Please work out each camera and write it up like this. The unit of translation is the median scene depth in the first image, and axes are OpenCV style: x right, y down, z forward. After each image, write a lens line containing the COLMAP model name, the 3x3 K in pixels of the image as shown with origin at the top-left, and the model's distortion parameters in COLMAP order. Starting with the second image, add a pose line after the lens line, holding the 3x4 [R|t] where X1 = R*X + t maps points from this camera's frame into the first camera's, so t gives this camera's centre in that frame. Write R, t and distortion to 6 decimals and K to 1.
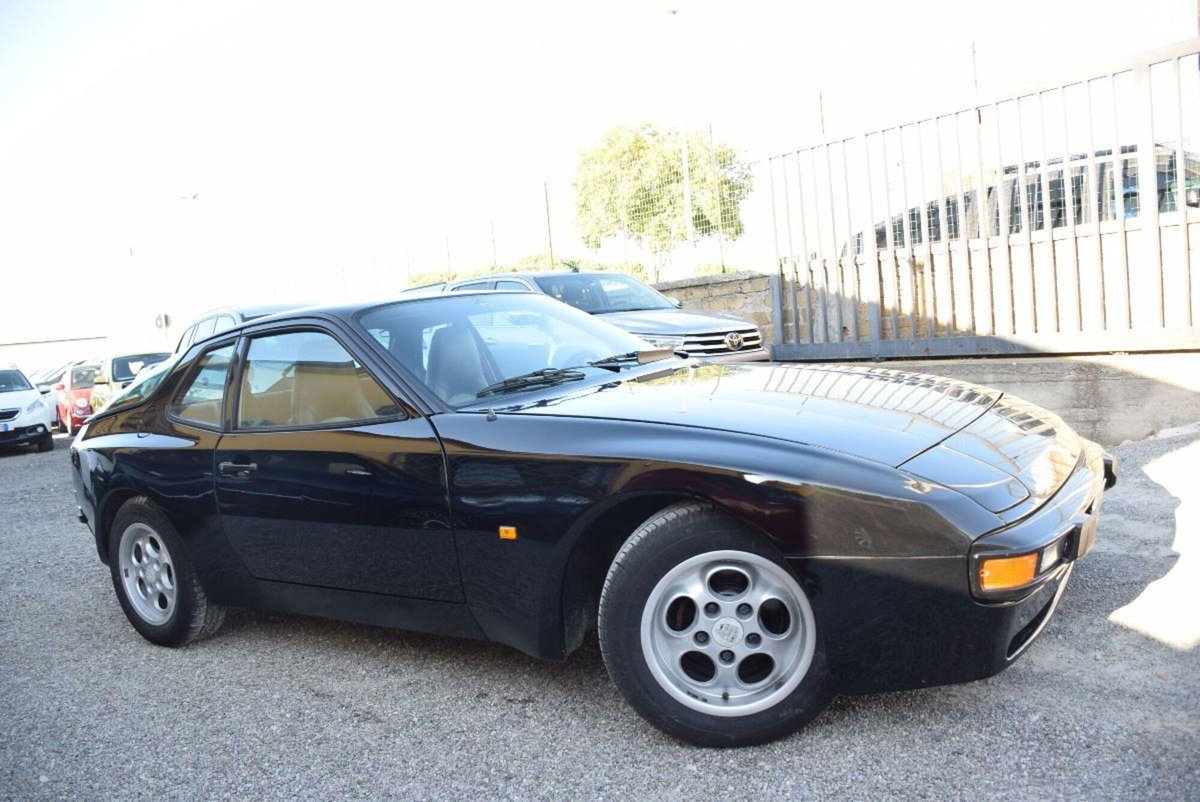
lens RADIAL K [[947.7, 0, 587.3], [0, 947.7, 405.3], [0, 0, 1]] dist [-0.150699, 0.116288]
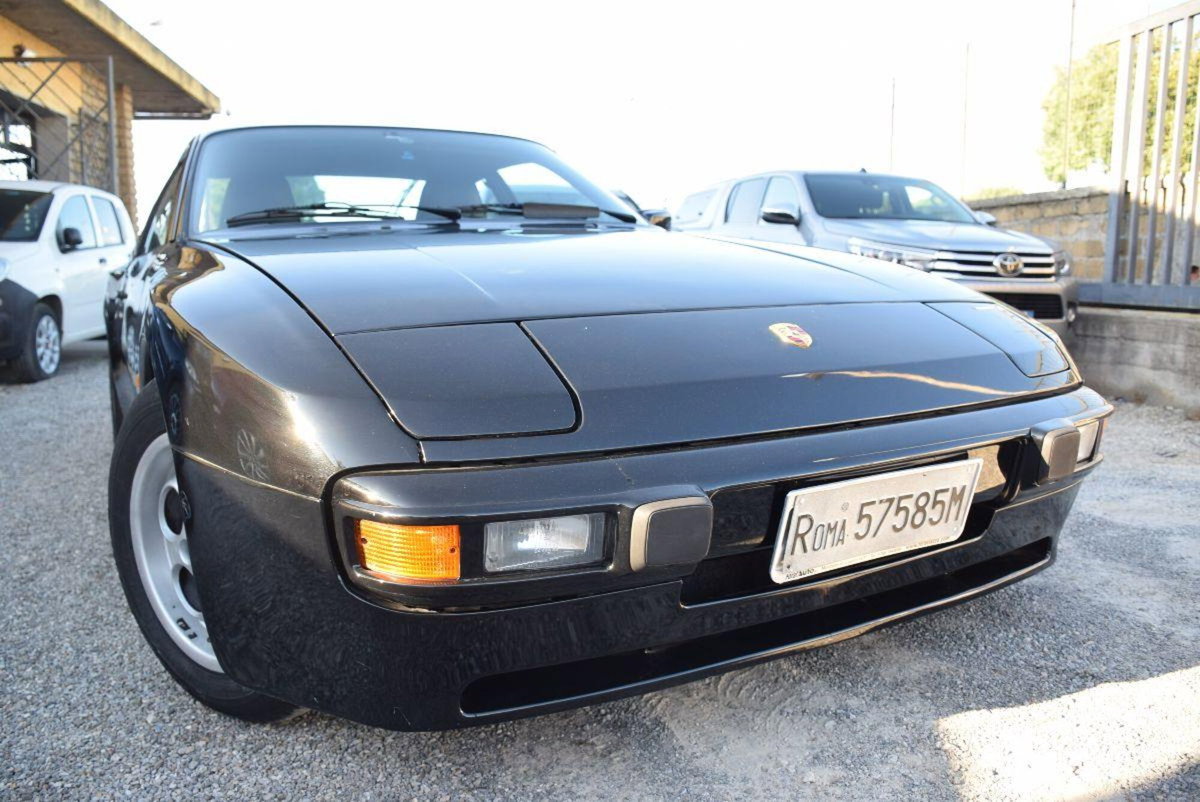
lens RADIAL K [[960.4, 0, 593.5], [0, 960.4, 406.0], [0, 0, 1]] dist [-0.143203, 0.121040]
pose [[0.890373, 0.157399, -0.427156, 0.414535], [-0.123138, 0.986618, 0.106878, 0.014958], [0.438262, -0.042562, 0.897839, 0.300581]]
